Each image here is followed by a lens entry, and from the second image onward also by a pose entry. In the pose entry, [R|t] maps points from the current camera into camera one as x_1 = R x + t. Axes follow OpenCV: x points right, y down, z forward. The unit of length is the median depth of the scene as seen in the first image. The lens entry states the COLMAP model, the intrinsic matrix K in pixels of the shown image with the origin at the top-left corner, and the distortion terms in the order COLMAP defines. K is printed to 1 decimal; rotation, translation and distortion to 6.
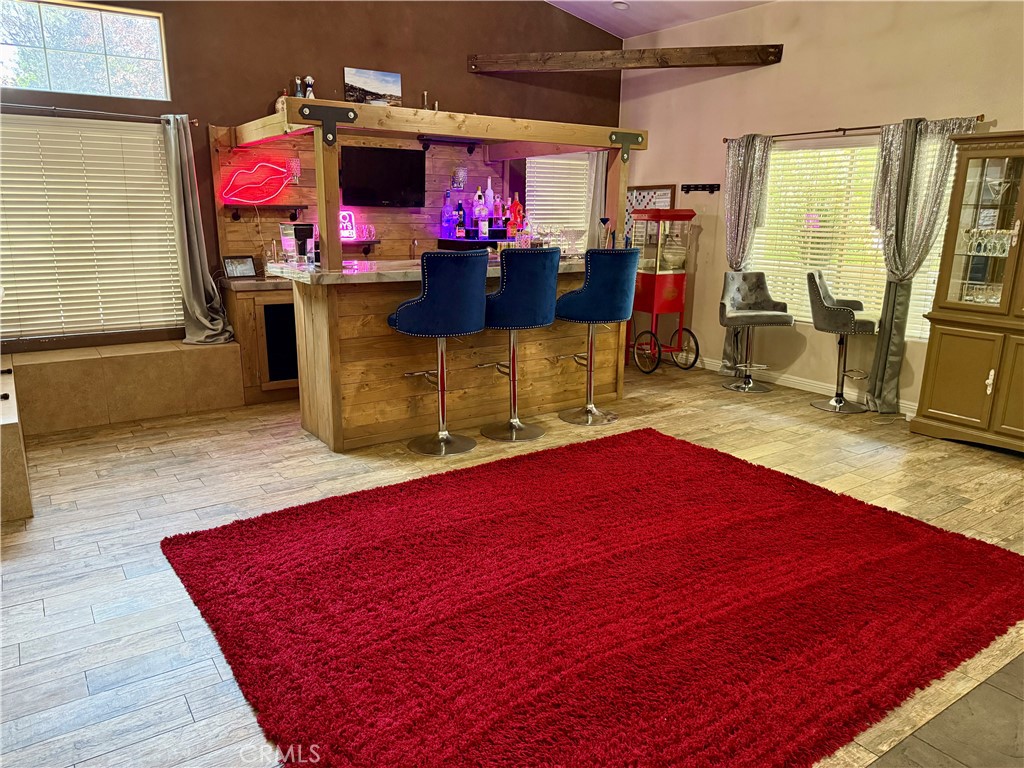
lens RADIAL K [[726.8, 0, 509.3], [0, 726.8, 387.5], [0, 0, 1]] dist [0.029604, -0.030525]
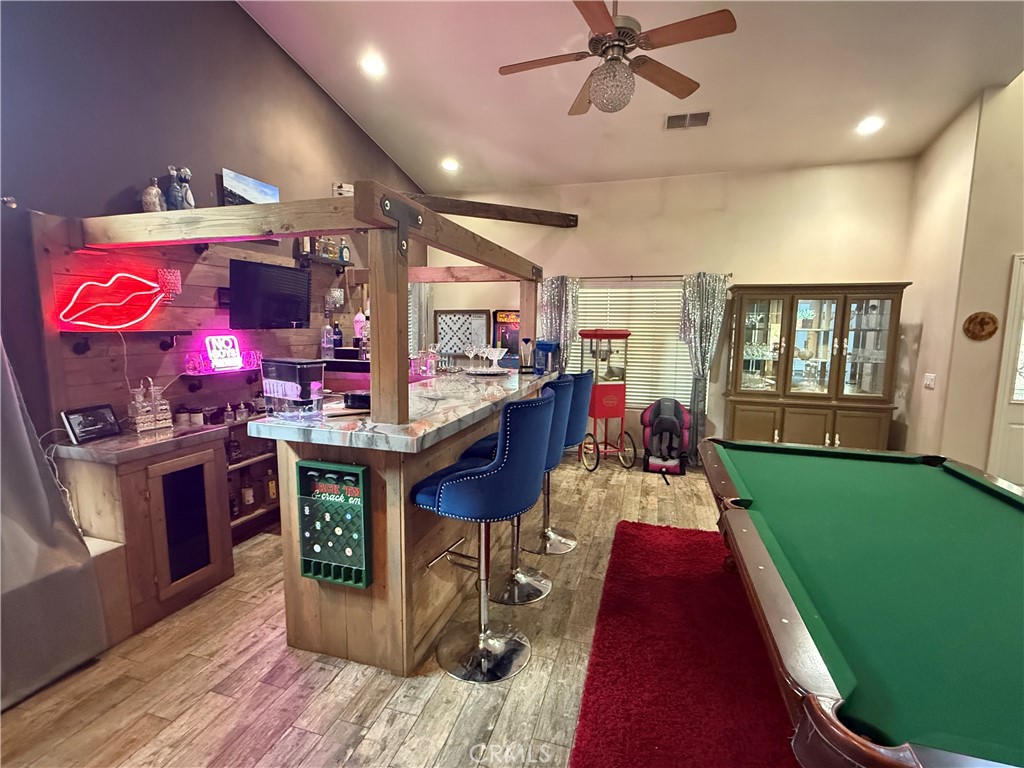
lens RADIAL K [[474.3, 0, 509.7], [0, 474.3, 384.4], [0, 0, 1]] dist [-0.000512, -0.001073]
pose [[0.784174, -0.080334, 0.615320, -0.335833], [0.147717, 0.987247, -0.059361, -0.118346], [-0.602704, 0.137442, 0.786039, 0.428538]]
